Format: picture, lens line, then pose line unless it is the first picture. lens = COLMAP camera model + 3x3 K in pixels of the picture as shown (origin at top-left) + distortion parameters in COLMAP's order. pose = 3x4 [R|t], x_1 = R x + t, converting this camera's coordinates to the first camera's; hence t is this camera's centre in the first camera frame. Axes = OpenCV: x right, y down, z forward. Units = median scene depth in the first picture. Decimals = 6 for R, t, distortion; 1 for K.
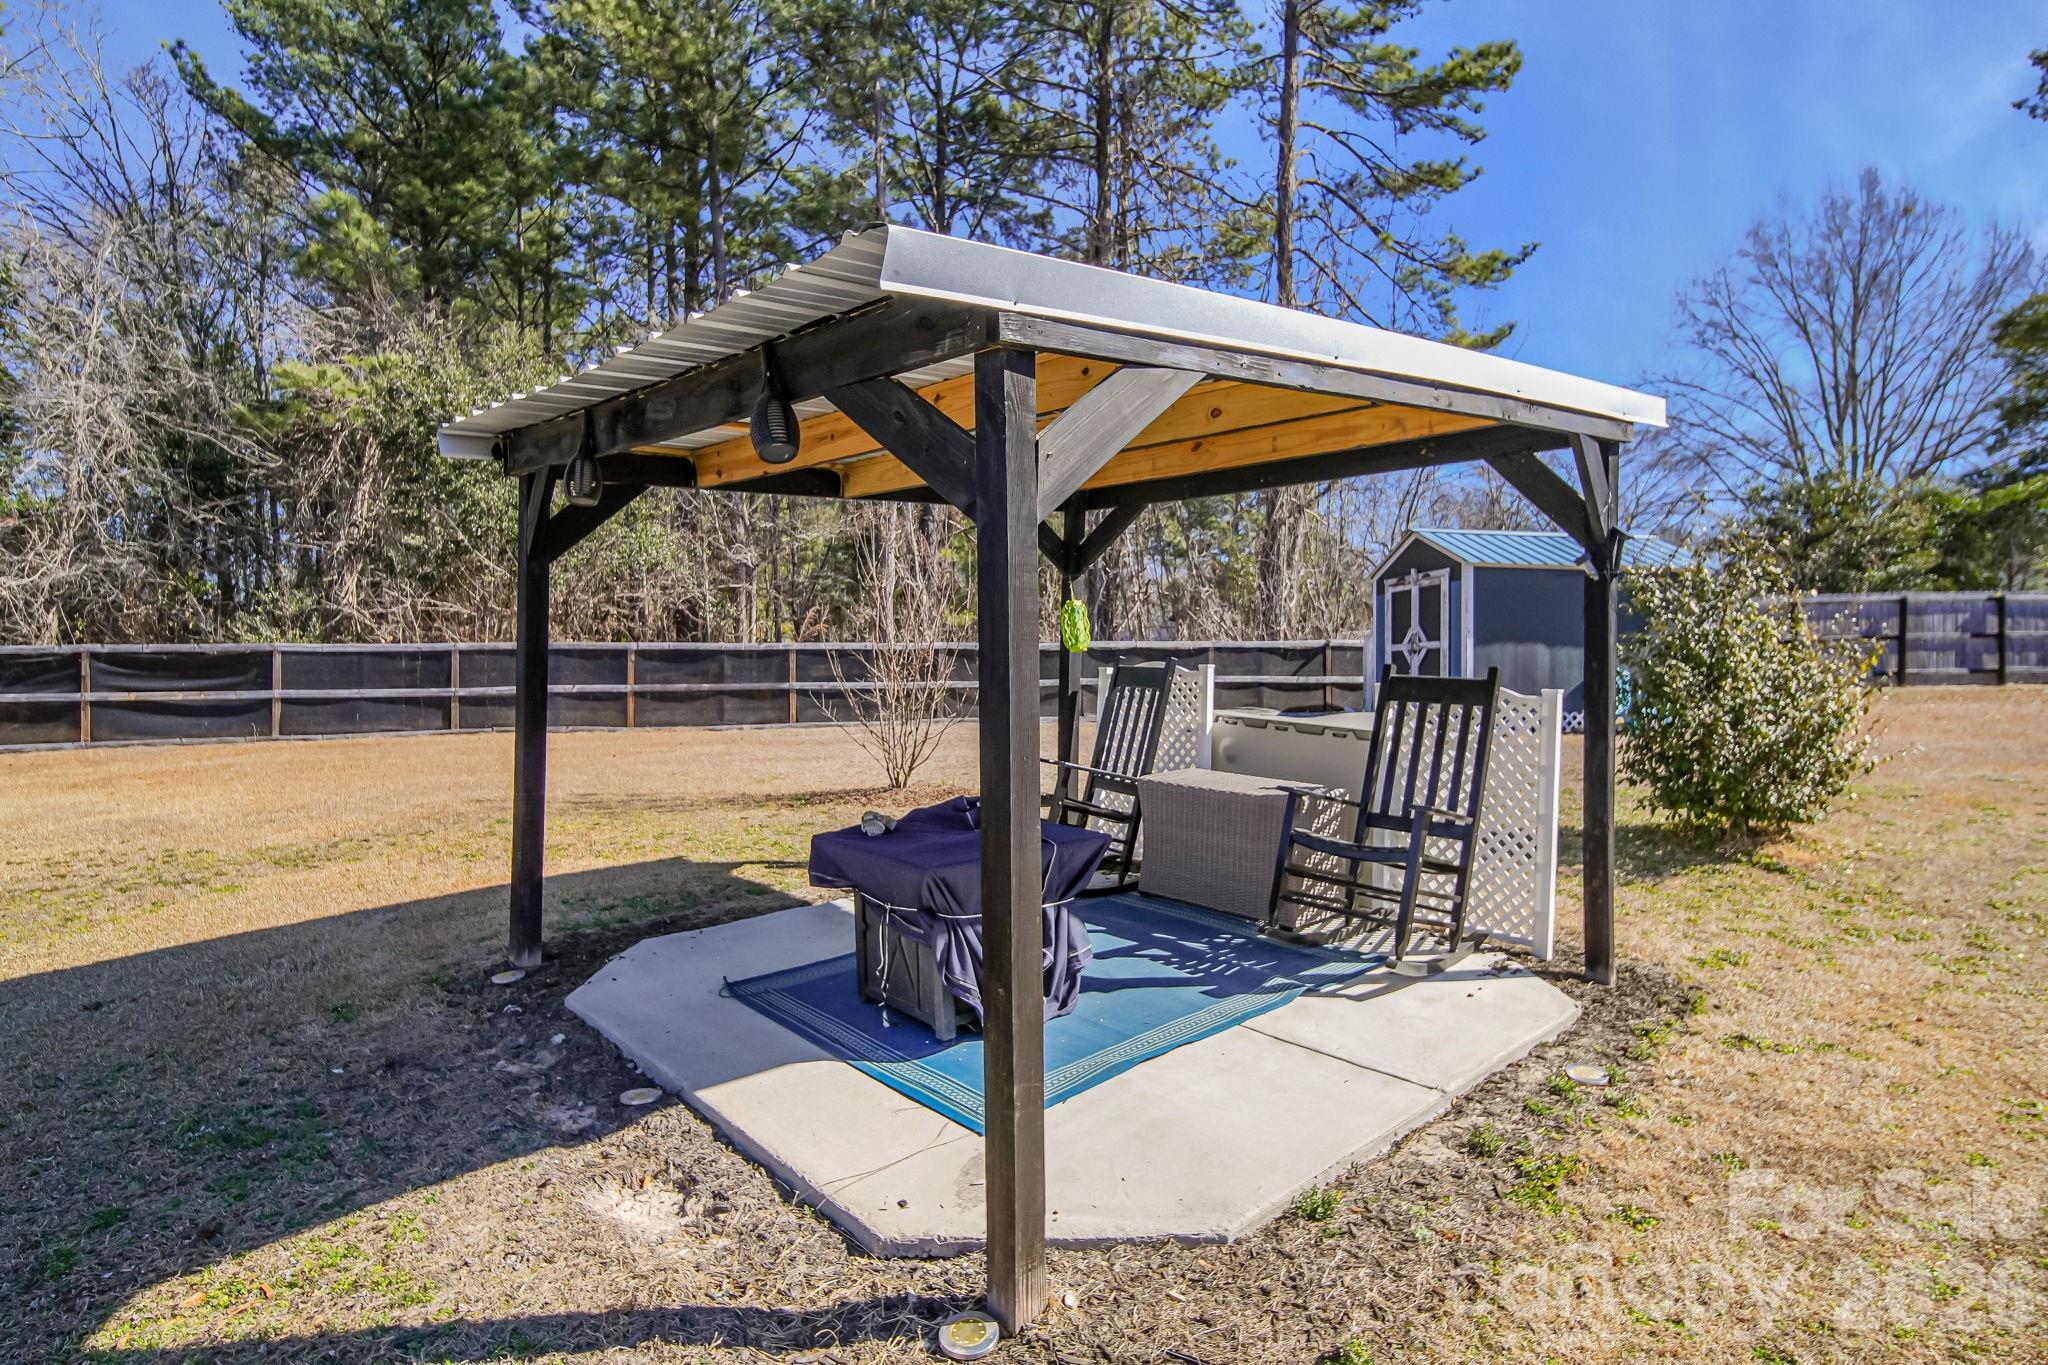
lens RADIAL K [[1127.6, 0, 1019.8], [0, 1127.6, 680.5], [0, 0, 1]] dist [0.003366, -0.000956]
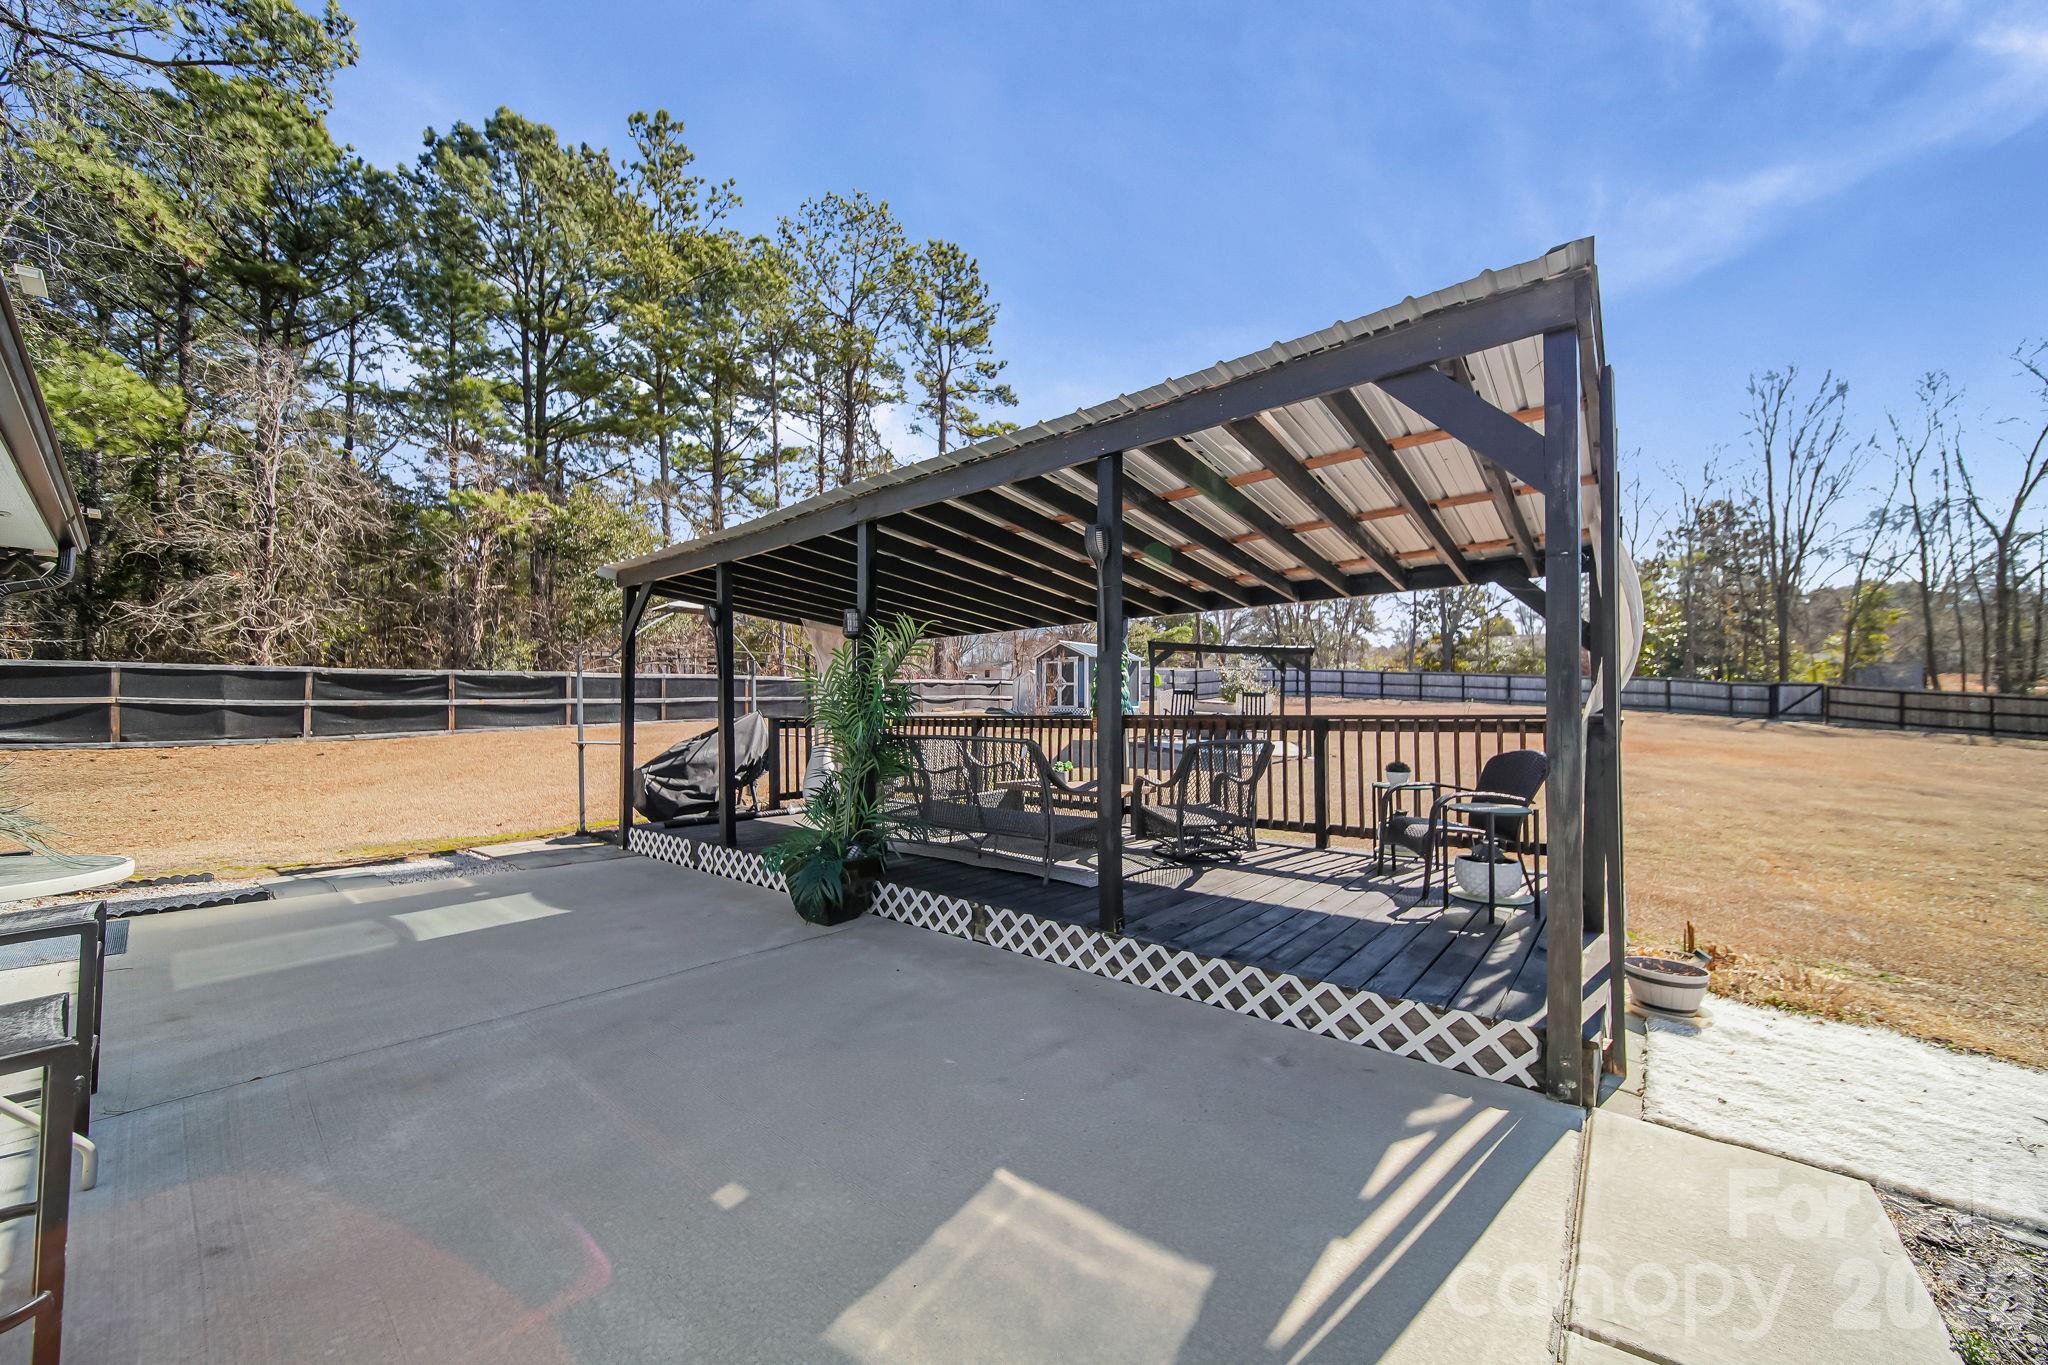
lens RADIAL K [[723.1, 0, 1024.9], [0, 723.1, 695.6], [0, 0, 1]] dist [0.002369, -0.000386]
pose [[0.789451, 0.006401, 0.613780, -0.581275], [-0.000737, 0.999955, -0.009480, 0.010053], [-0.613813, 0.007031, 0.789420, -0.237590]]
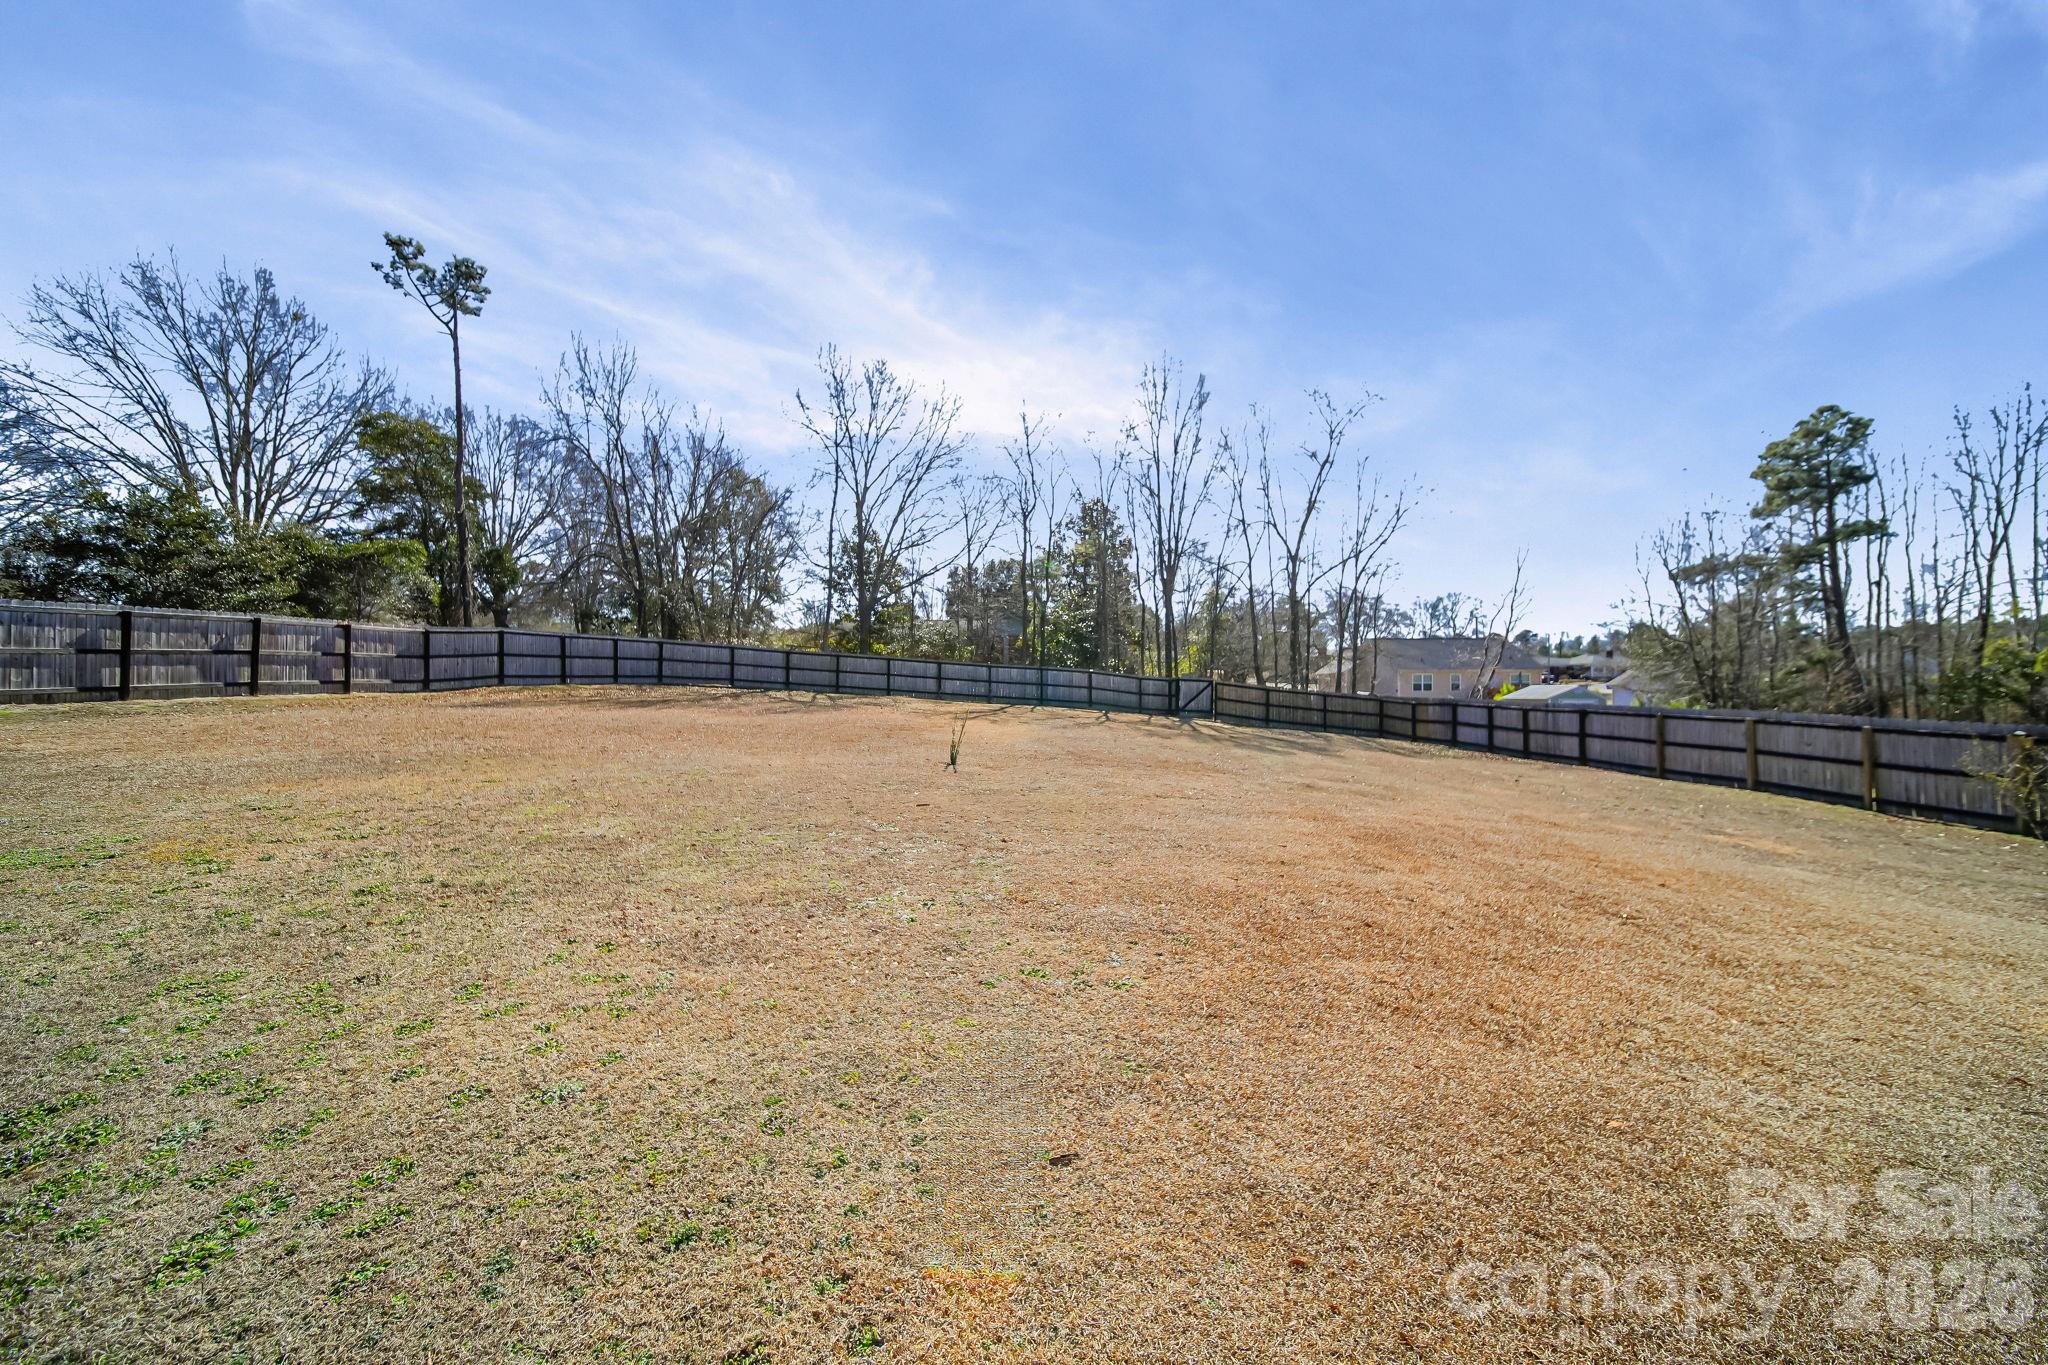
lens RADIAL K [[723.1, 0, 1027.0], [0, 723.1, 679.1], [0, 0, 1]] dist [0.002369, -0.000386]
pose [[0.131686, 0.011746, 0.991222, 0.148014], [-0.012782, 0.999867, -0.010150, -0.013578], [-0.991209, -0.011333, 0.131818, 0.116875]]
